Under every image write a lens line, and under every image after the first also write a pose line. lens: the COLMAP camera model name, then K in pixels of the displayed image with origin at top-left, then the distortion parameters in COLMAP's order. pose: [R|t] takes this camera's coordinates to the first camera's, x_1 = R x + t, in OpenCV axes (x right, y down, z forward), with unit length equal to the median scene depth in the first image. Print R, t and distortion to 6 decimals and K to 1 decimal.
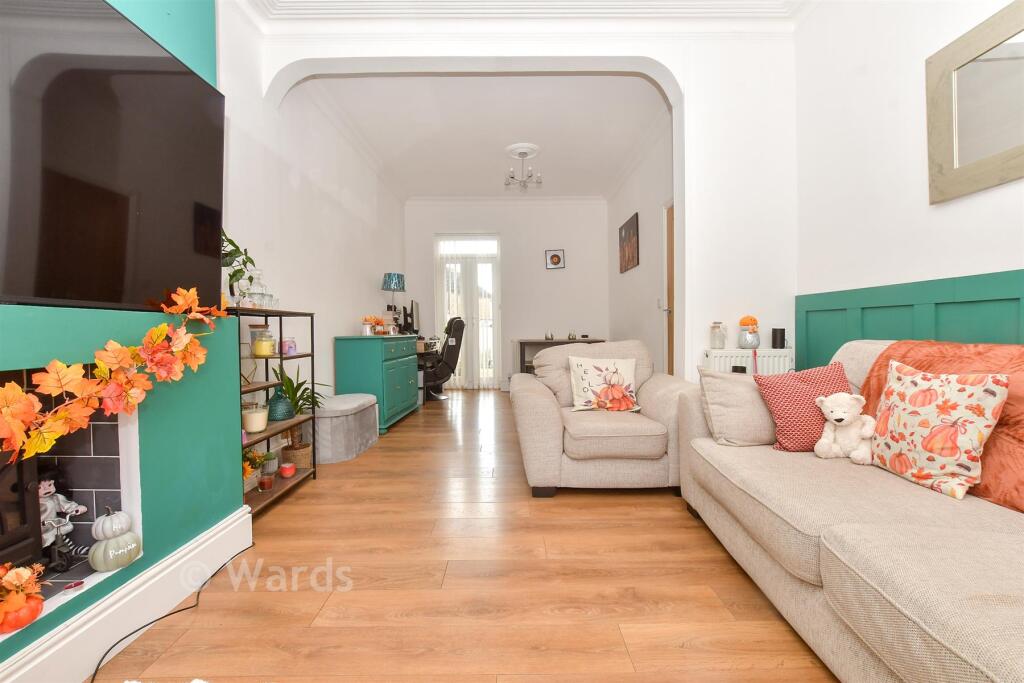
lens RADIAL K [[449.5, 0, 512.9], [0, 449.5, 335.2], [0, 0, 1]] dist [0.000175, 0.000034]
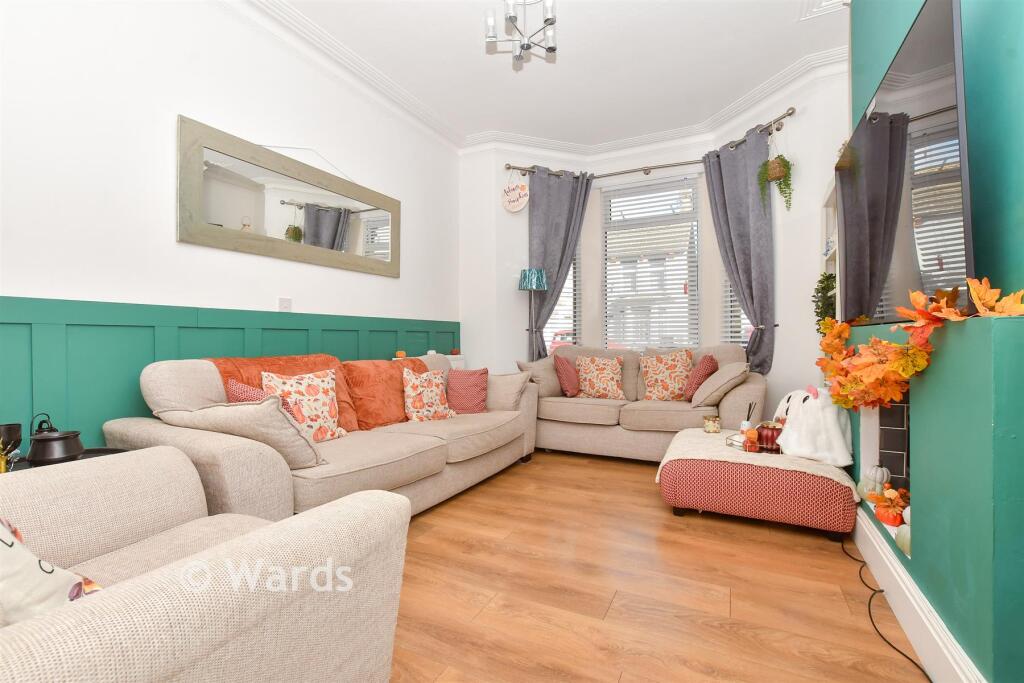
lens RADIAL K [[449.5, 0, 512.1], [0, 449.5, 338.6], [0, 0, 1]] dist [0.000175, 0.000034]
pose [[-0.890756, 0.019140, 0.454078, -0.422082], [0.024262, 0.999691, 0.005456, -0.032778], [-0.453833, 0.015877, -0.890945, 2.000538]]
